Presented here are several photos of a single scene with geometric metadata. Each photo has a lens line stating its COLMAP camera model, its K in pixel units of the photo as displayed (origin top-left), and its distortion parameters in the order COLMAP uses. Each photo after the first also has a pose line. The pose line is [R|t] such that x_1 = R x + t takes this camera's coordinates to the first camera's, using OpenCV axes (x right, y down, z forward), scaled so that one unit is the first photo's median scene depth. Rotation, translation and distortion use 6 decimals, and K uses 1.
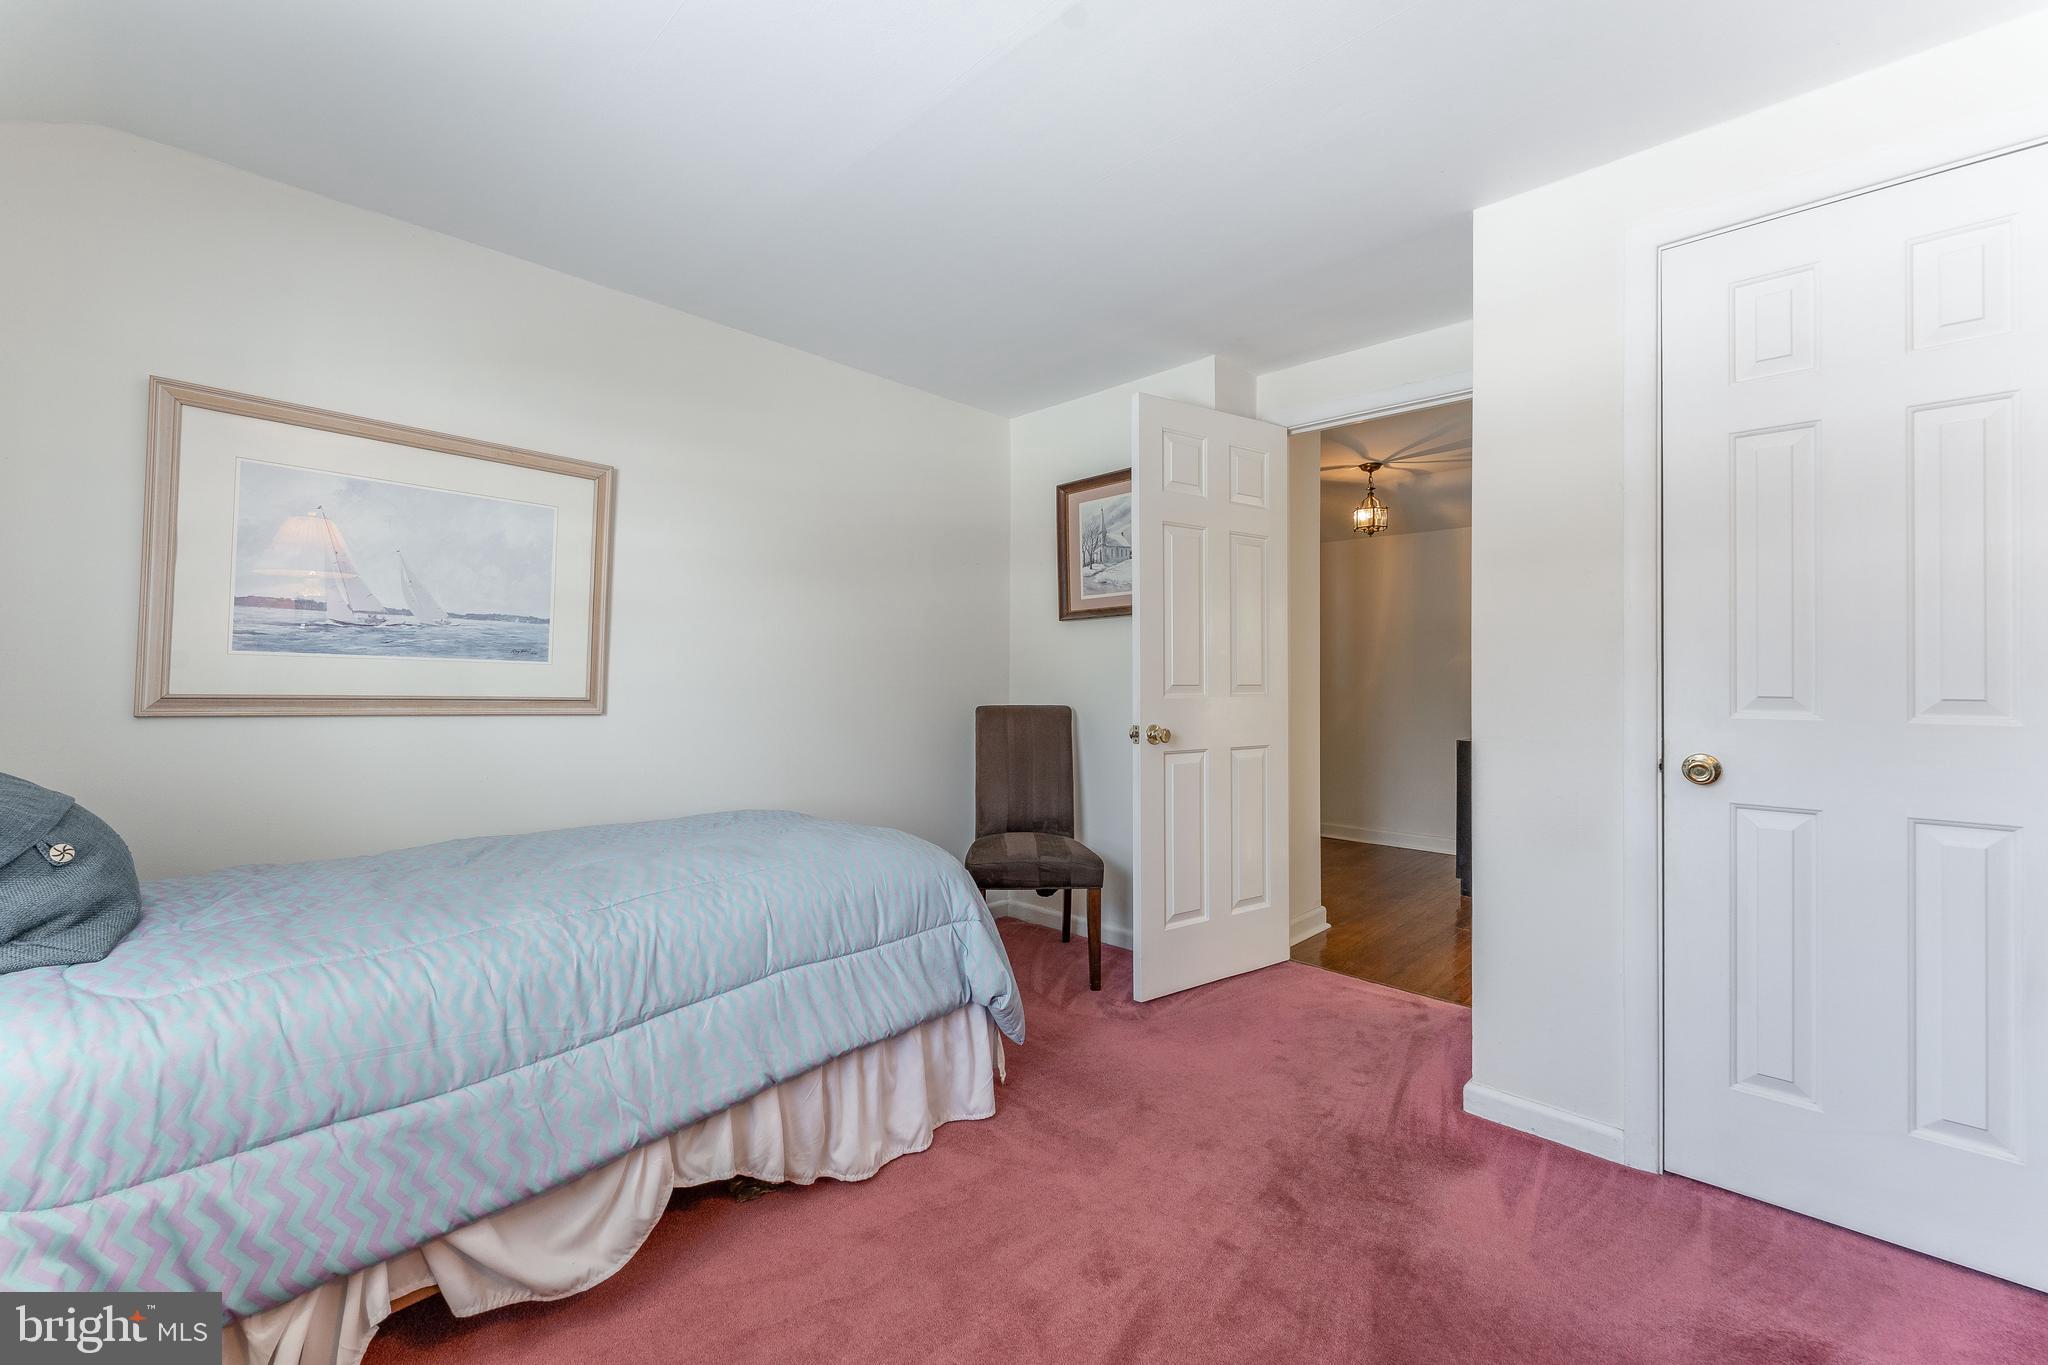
lens RADIAL K [[836.5, 0, 1009.5], [0, 836.5, 684.5], [0, 0, 1]] dist [-0.001302, -0.000122]
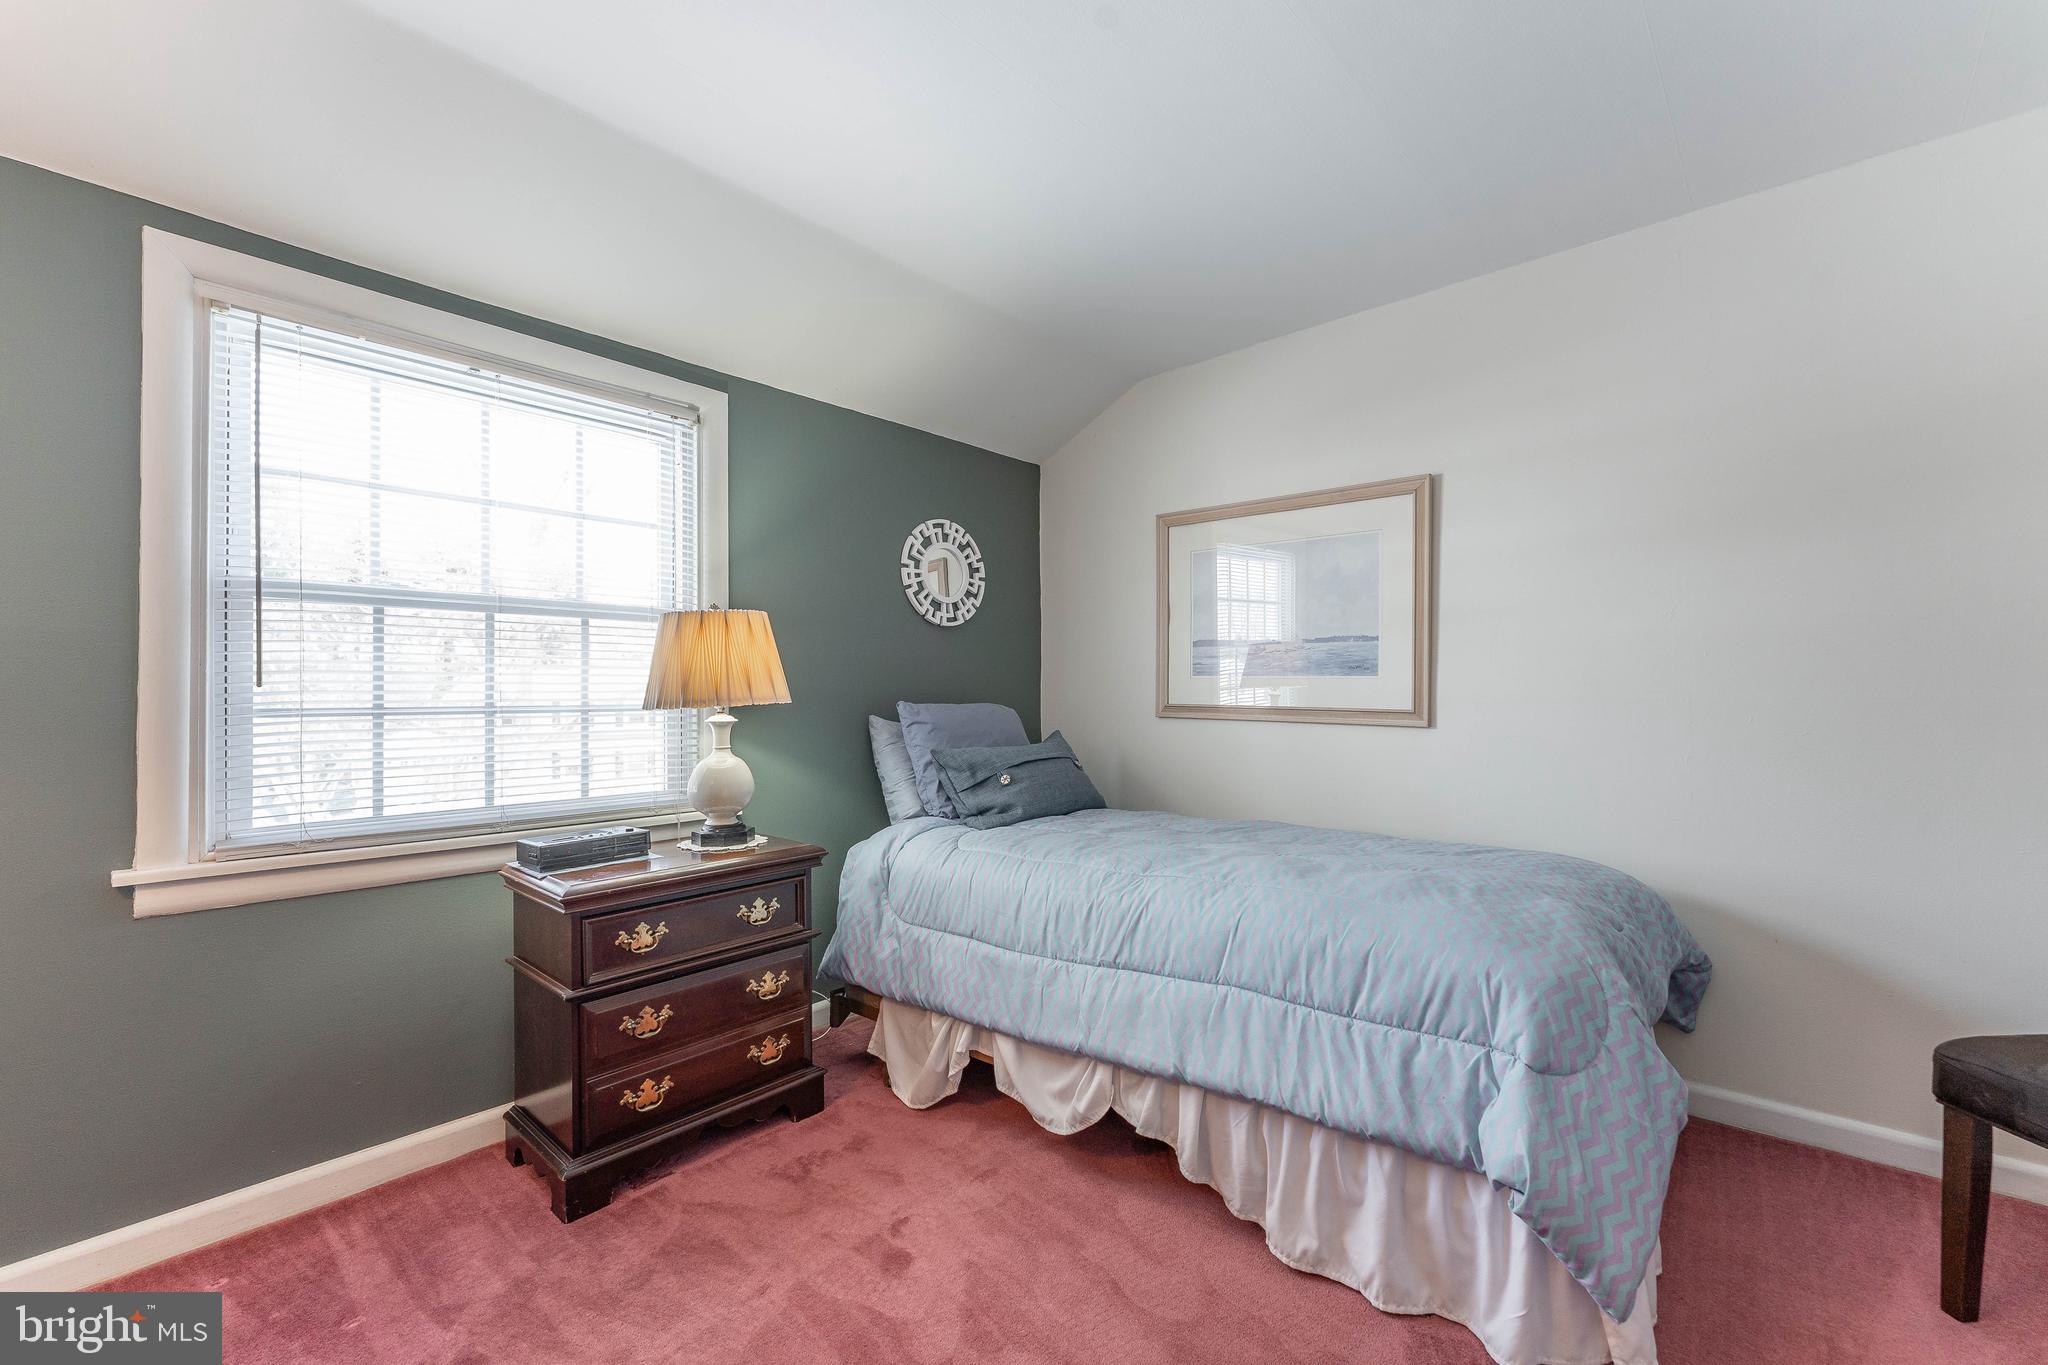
lens RADIAL K [[836.5, 0, 1009.5], [0, 836.5, 684.5], [0, 0, 1]] dist [-0.001302, -0.000122]
pose [[0.044864, -0.015217, -0.998877, 0.702039], [0.003889, 0.999879, -0.015058, -0.002611], [0.998986, -0.003210, 0.044918, 0.678825]]
